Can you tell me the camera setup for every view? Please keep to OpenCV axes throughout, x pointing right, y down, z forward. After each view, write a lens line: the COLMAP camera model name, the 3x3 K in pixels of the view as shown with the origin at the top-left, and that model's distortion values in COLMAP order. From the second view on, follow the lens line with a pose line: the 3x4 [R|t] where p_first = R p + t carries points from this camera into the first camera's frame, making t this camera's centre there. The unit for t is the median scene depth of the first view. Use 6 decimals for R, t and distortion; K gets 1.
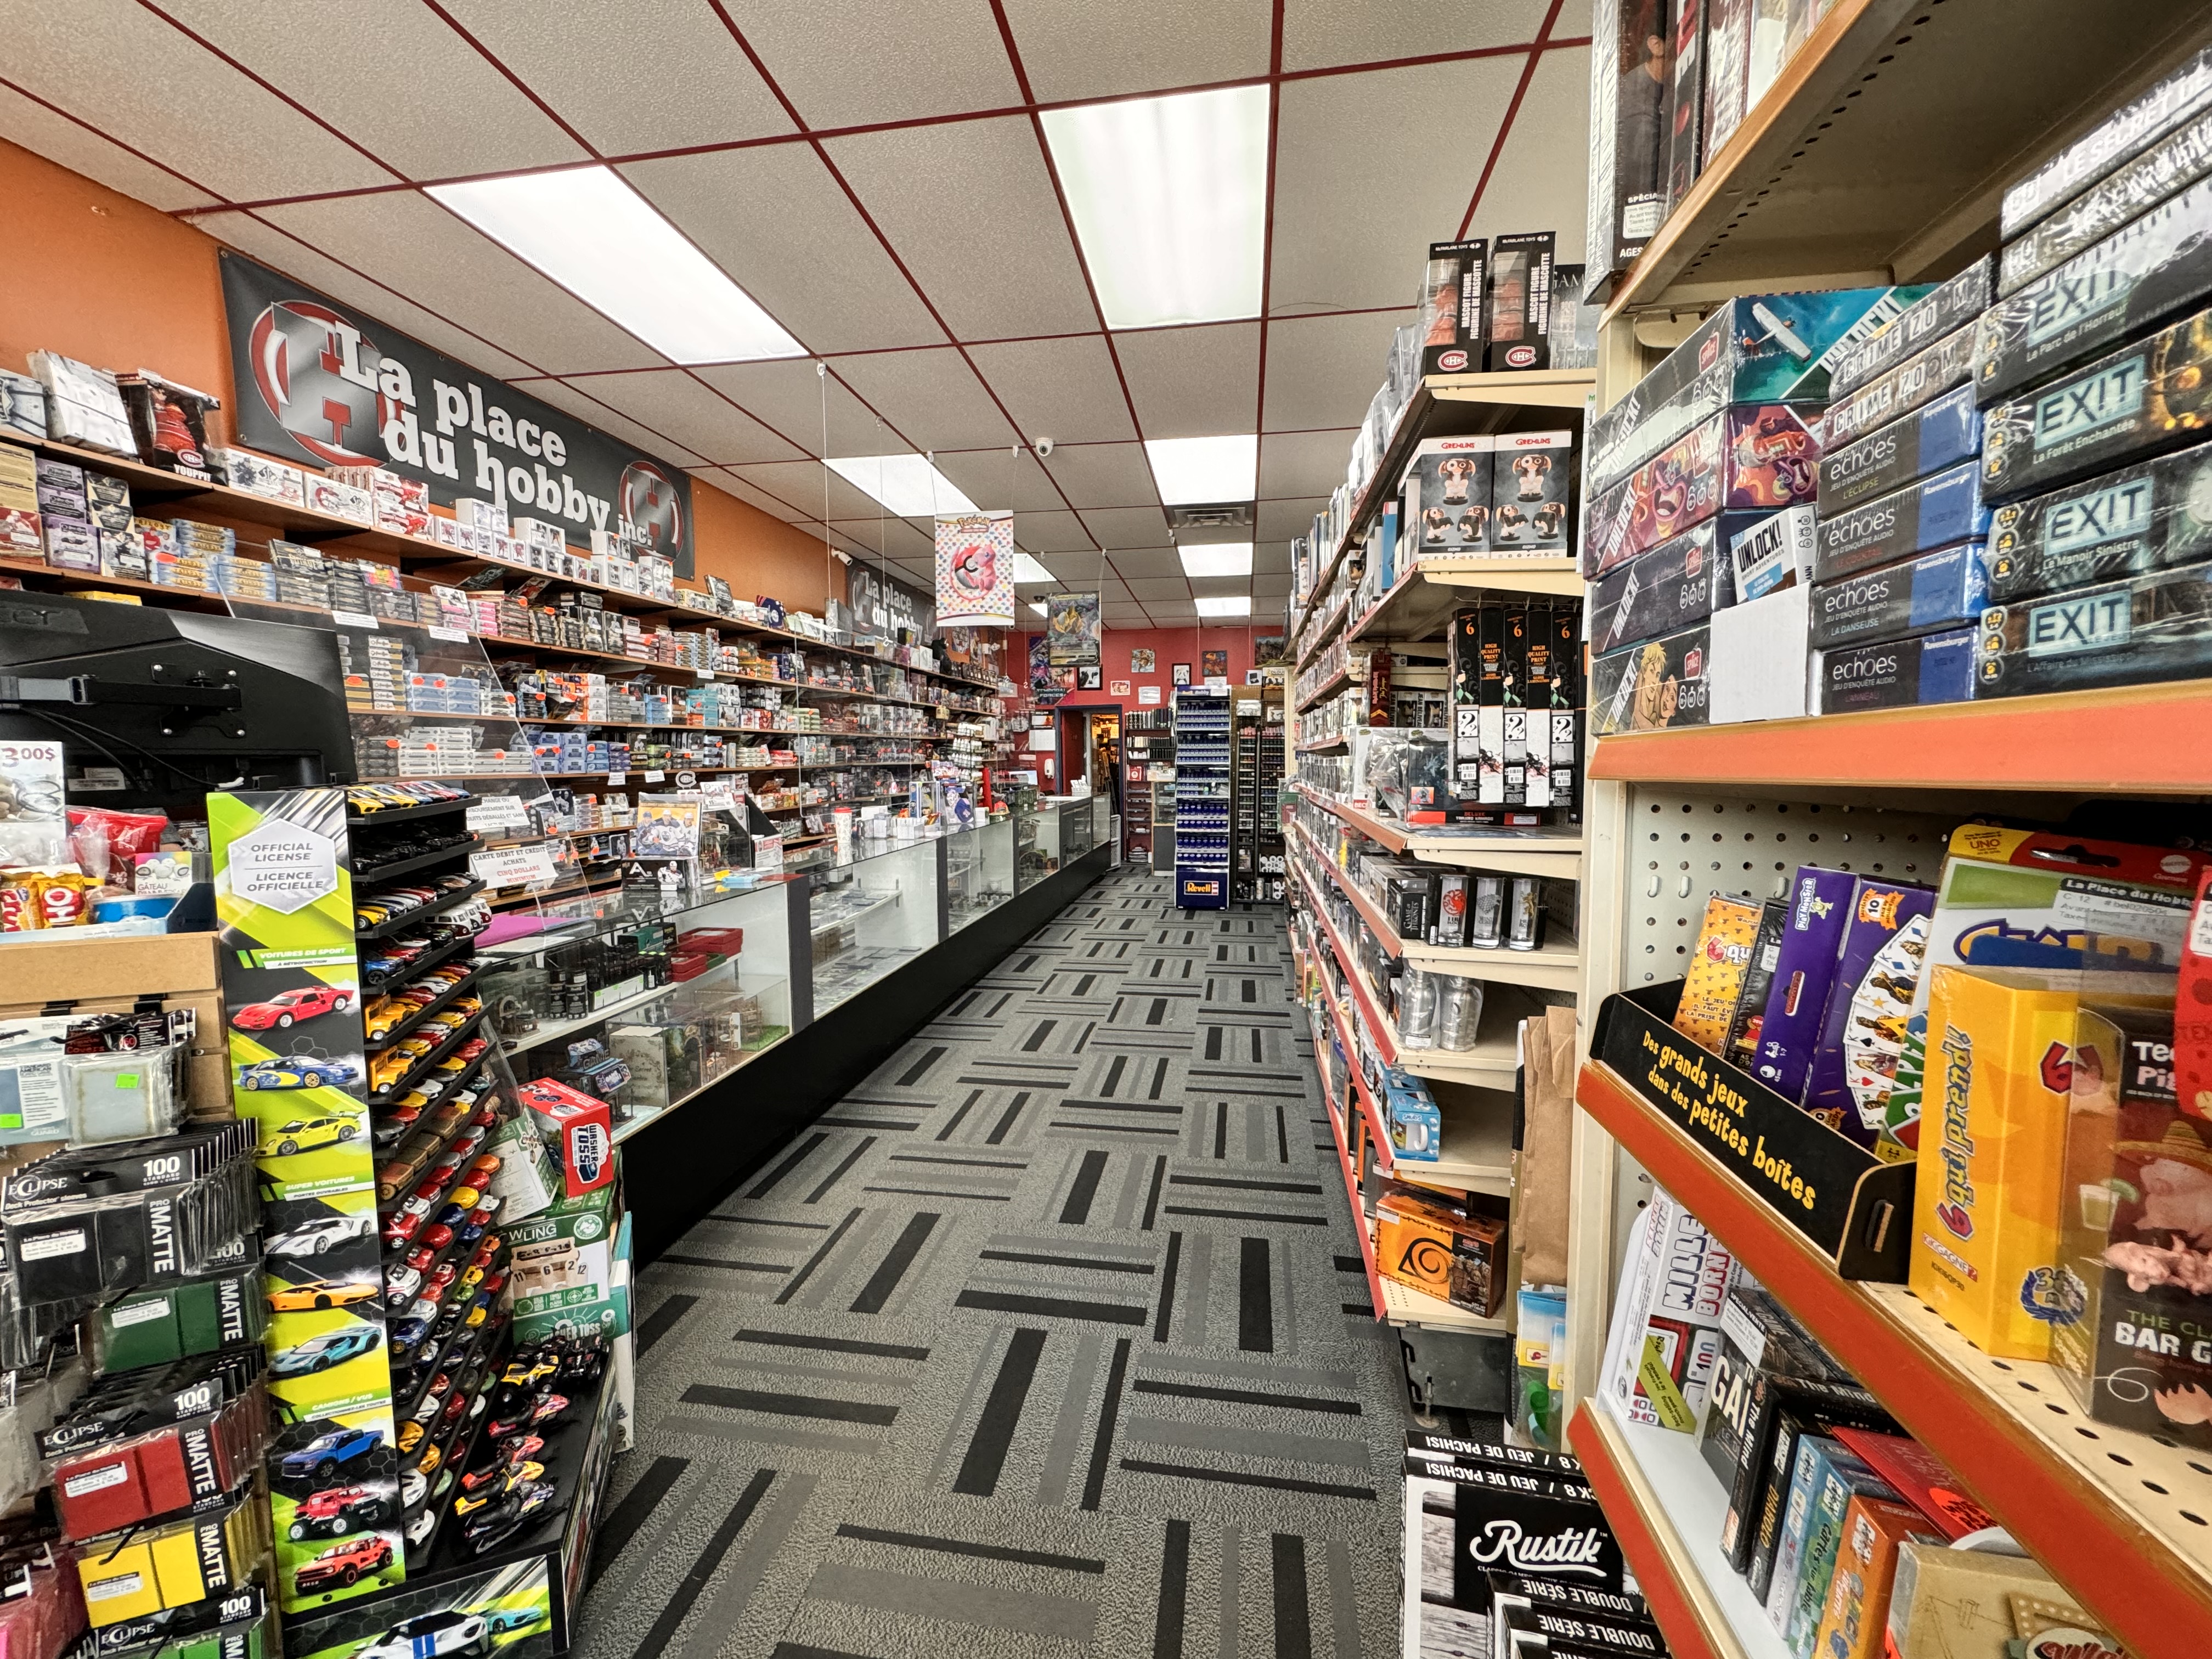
lens RADIAL K [[885.6, 0, 1106.3], [0, 885.6, 827.6], [0, 0, 1]] dist [-0.001726, 0.000096]
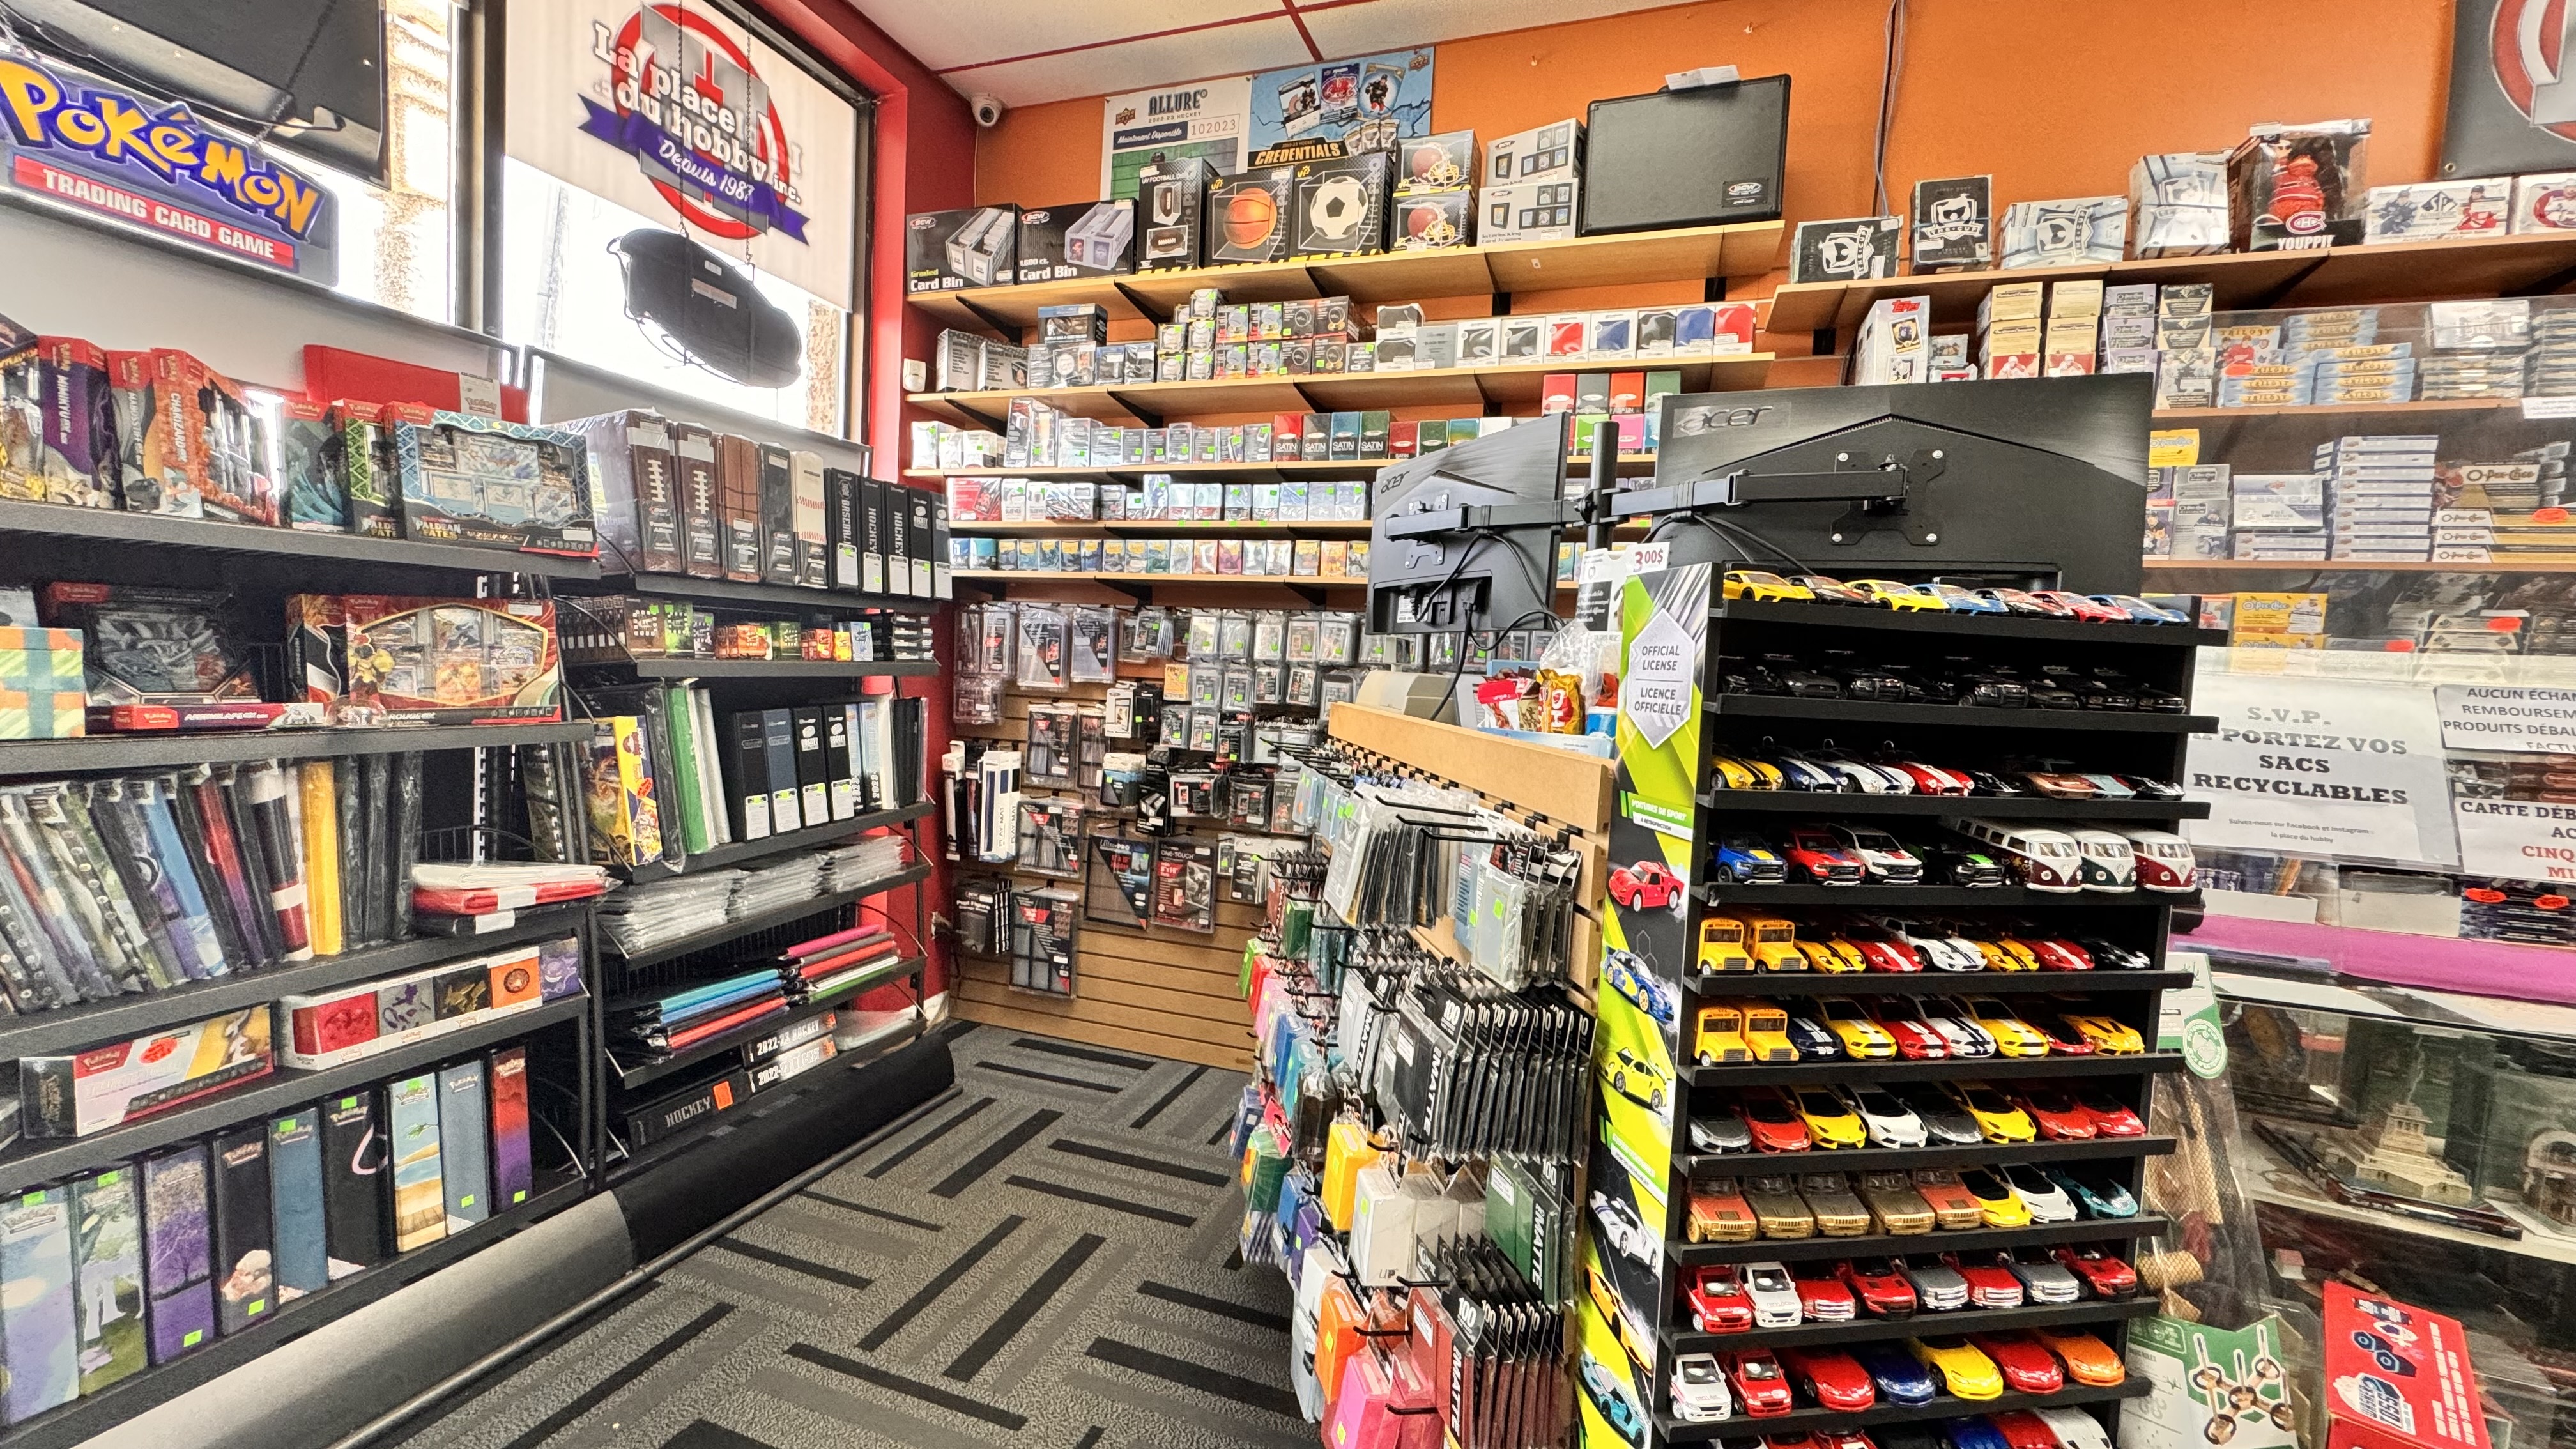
lens RADIAL K [[1032.0, 0, 1288.0], [0, 1032.0, 720.1], [0, 0, 1]] dist [-0.002042, 0.000334]
pose [[-0.183107, 0.053396, -0.981642, -0.046287], [-0.129344, 0.988535, 0.077897, 0.025284], [0.974547, 0.141233, -0.174101, 0.430768]]
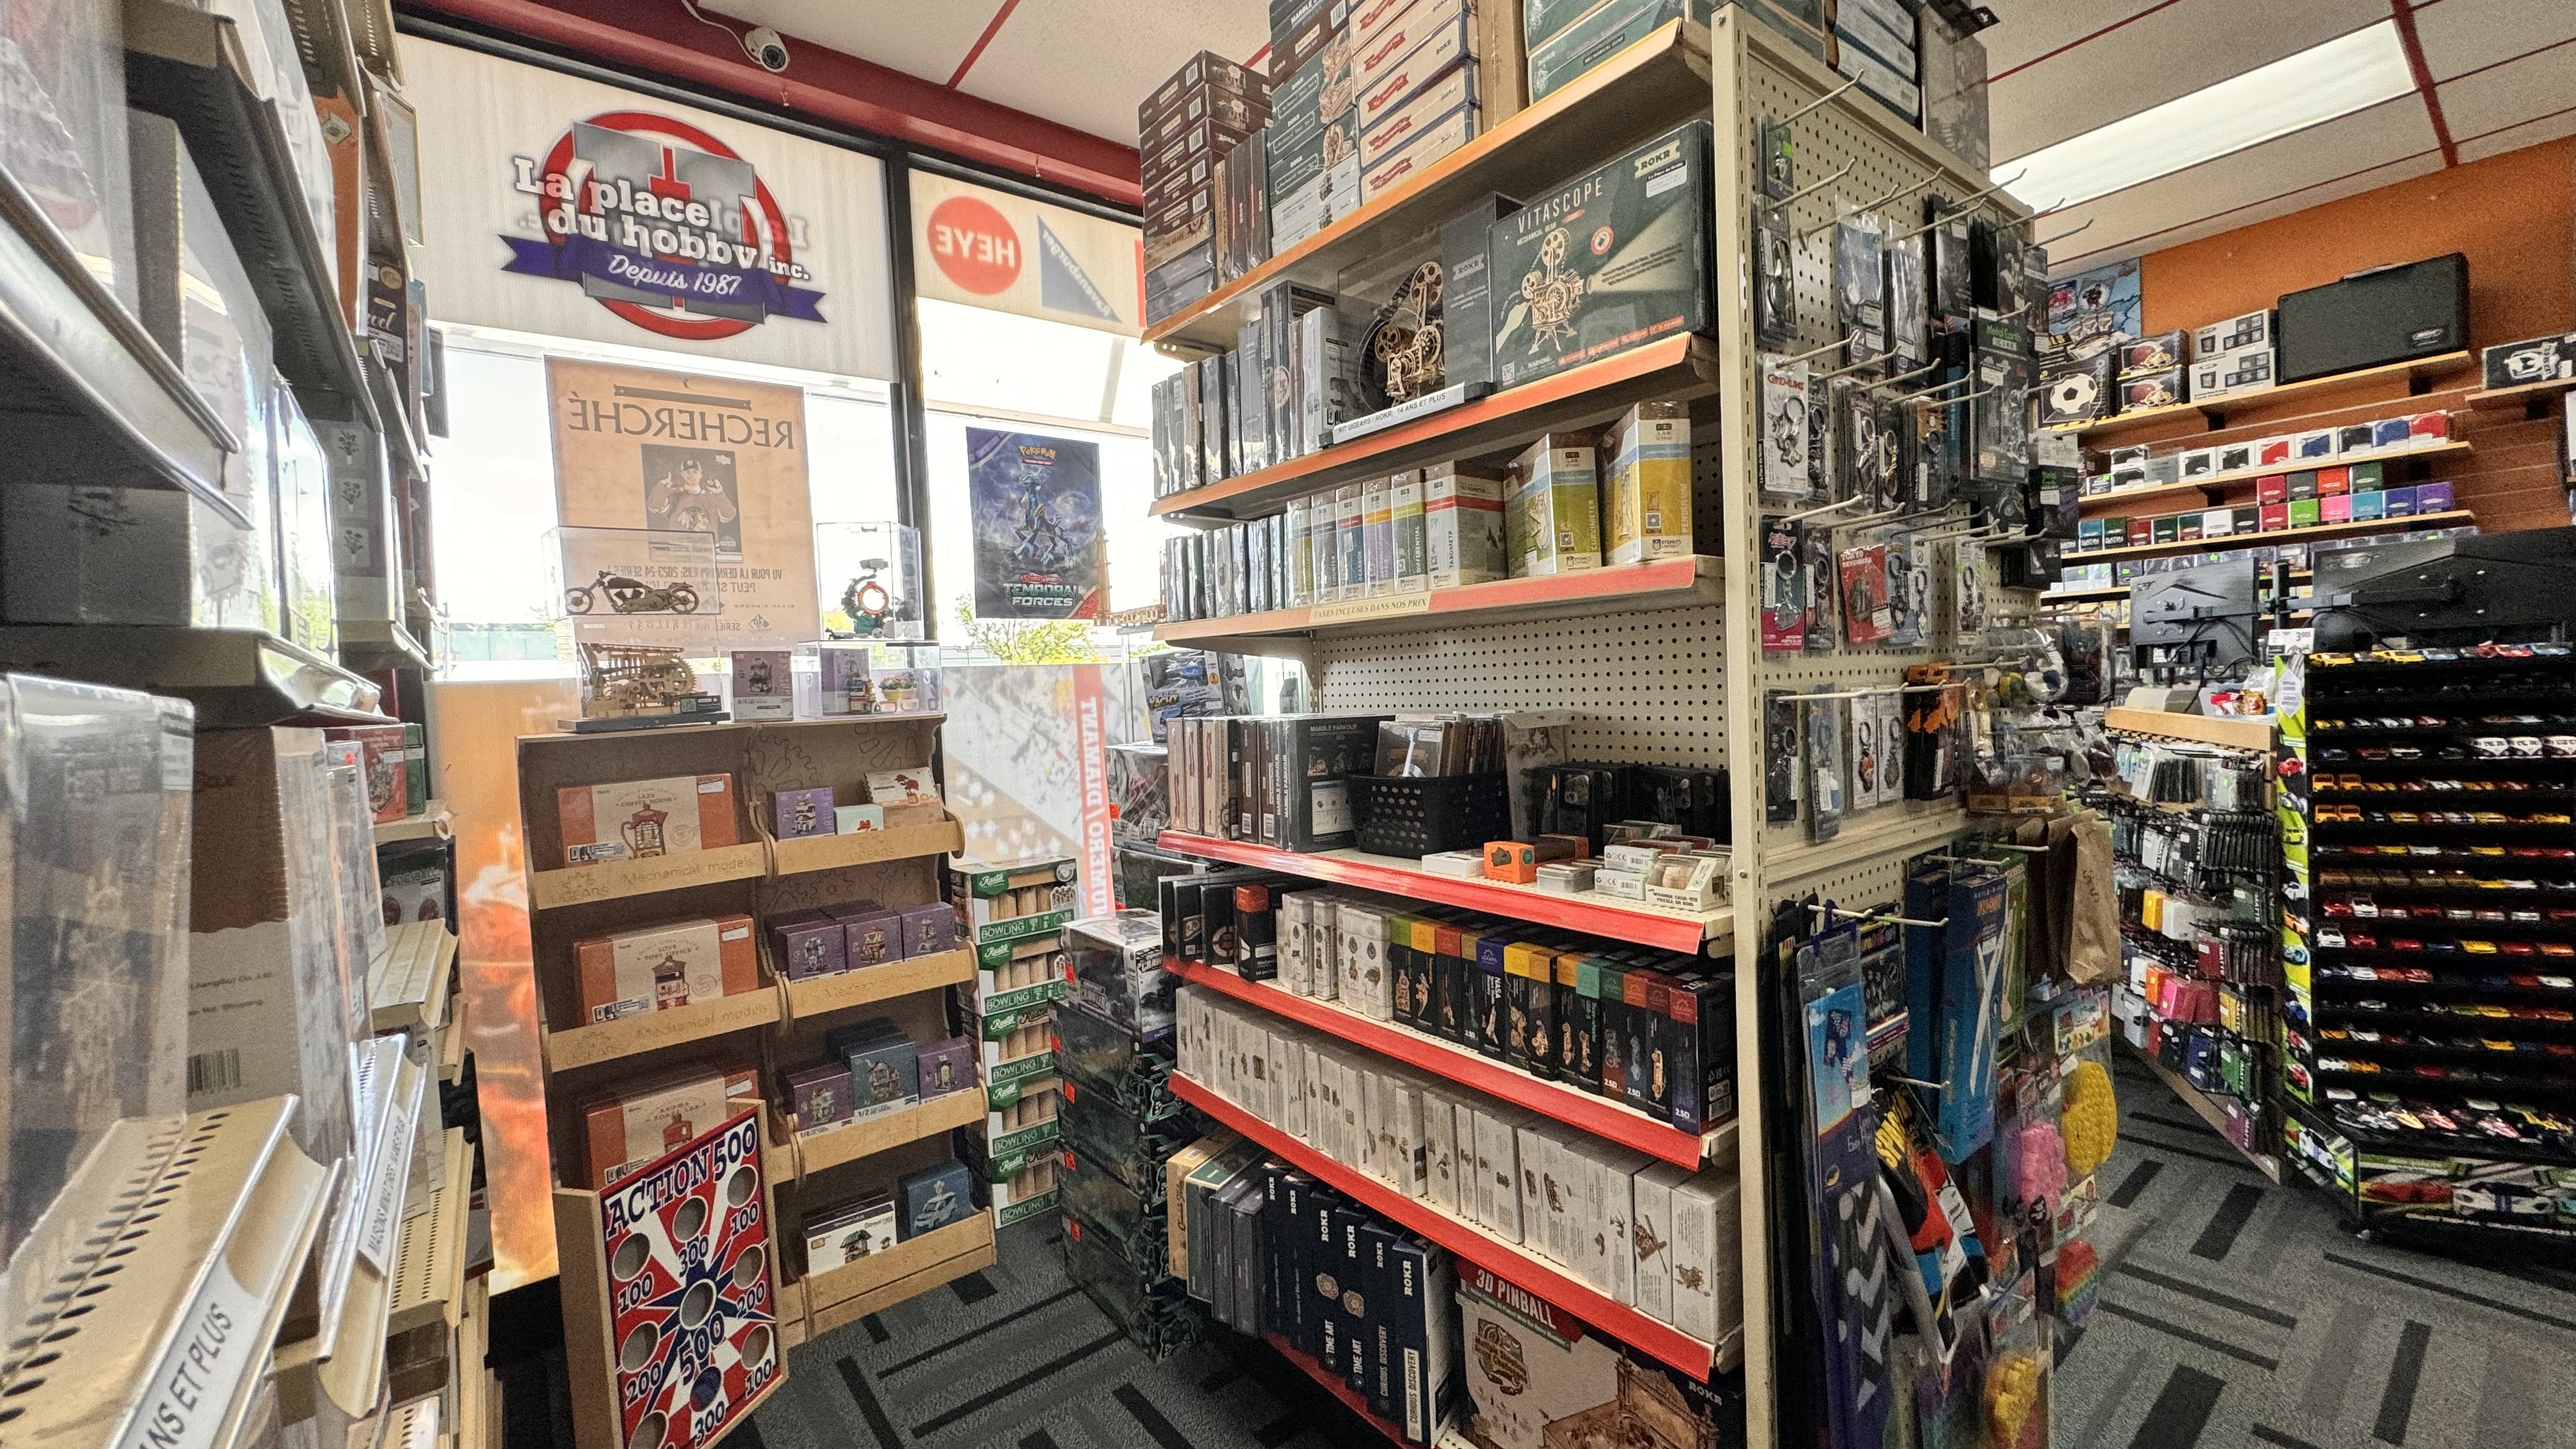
lens RADIAL K [[1032.0, 0, 1283.8], [0, 1032.0, 718.5], [0, 0, 1]] dist [-0.002042, 0.000334]
pose [[-0.682545, 0.061242, -0.728273, 1.111316], [-0.009241, 0.995680, 0.092389, -0.044629], [0.730785, 0.069790, -0.679031, 0.461748]]
